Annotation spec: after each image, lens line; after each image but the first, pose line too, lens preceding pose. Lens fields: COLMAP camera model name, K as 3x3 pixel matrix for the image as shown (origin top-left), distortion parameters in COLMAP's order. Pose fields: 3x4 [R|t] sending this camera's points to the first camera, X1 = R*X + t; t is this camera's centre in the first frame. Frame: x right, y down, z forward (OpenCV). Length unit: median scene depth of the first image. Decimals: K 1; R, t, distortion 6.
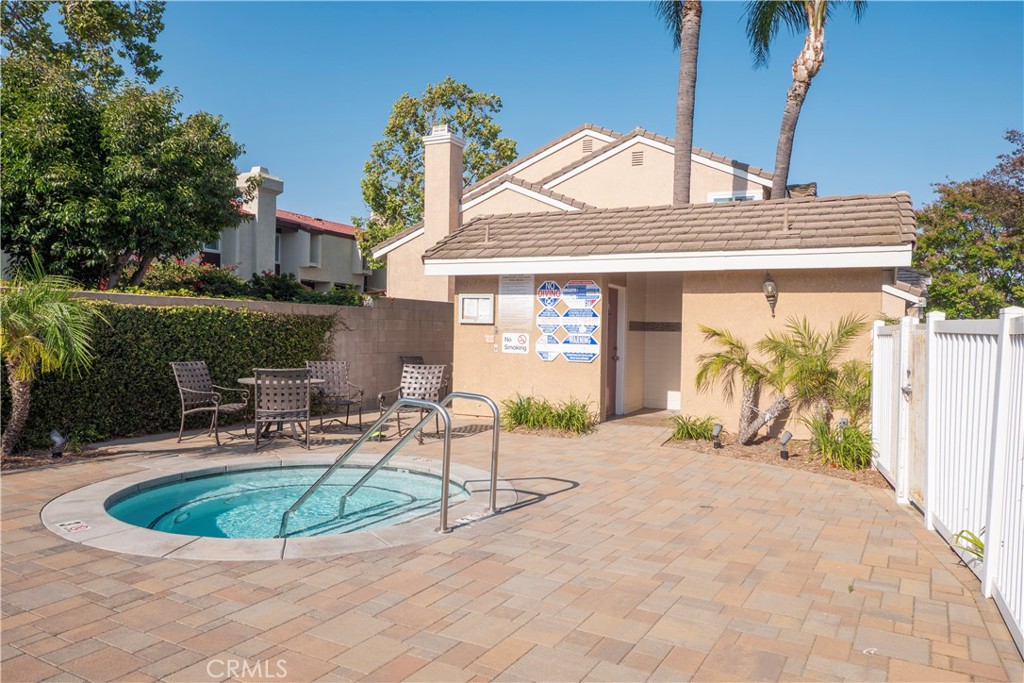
lens RADIAL K [[701.0, 0, 512.0], [0, 701.0, 341.5], [0, 0, 1]] dist [-0.002130, -0.000723]
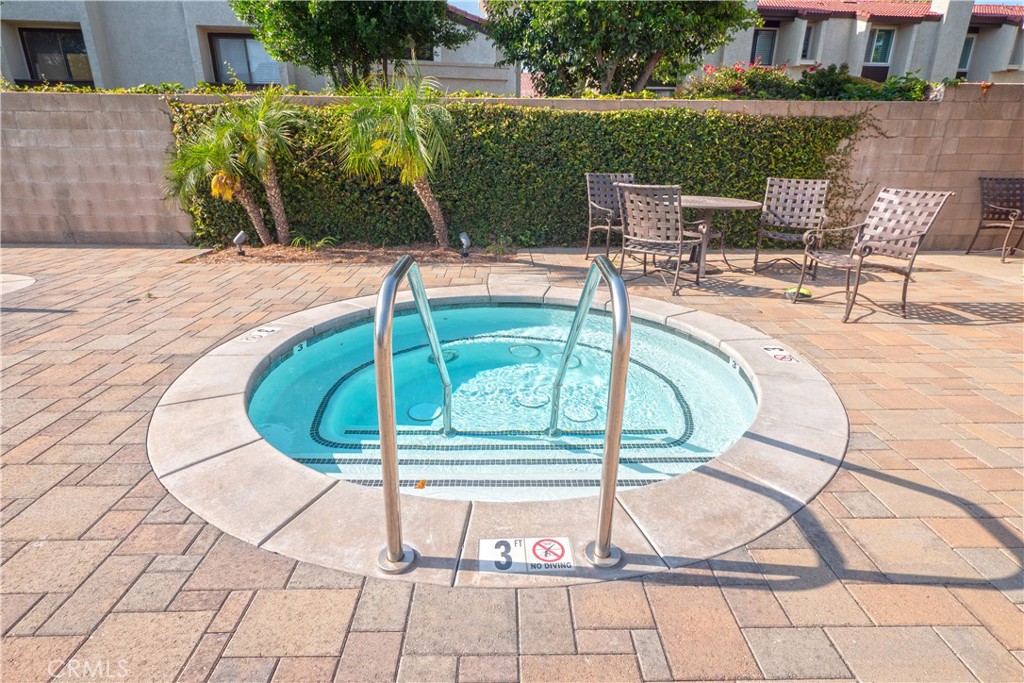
lens RADIAL K [[538.6, 0, 512.0], [0, 538.6, 341.5], [0, 0, 1]] dist [0.005737, -0.001244]
pose [[0.531354, 0.276514, -0.800751, 0.095789], [-0.009078, 0.947034, 0.321005, 0.011378], [0.847101, -0.163298, 0.505720, 0.468165]]
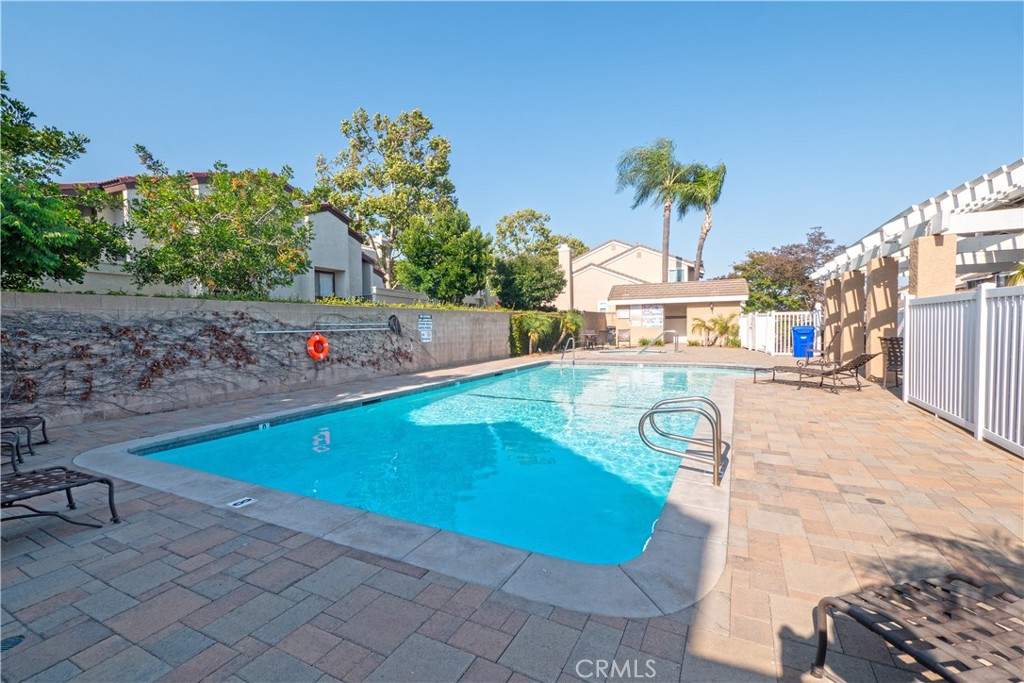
lens RADIAL K [[436.7, 0, 511.3], [0, 436.7, 328.4], [0, 0, 1]] dist [0.000501, -0.000030]
pose [[0.997574, -0.037089, 0.058905, -0.855788], [0.037385, 0.999293, -0.003924, 0.014324], [-0.058718, 0.006117, 0.998256, -1.304299]]
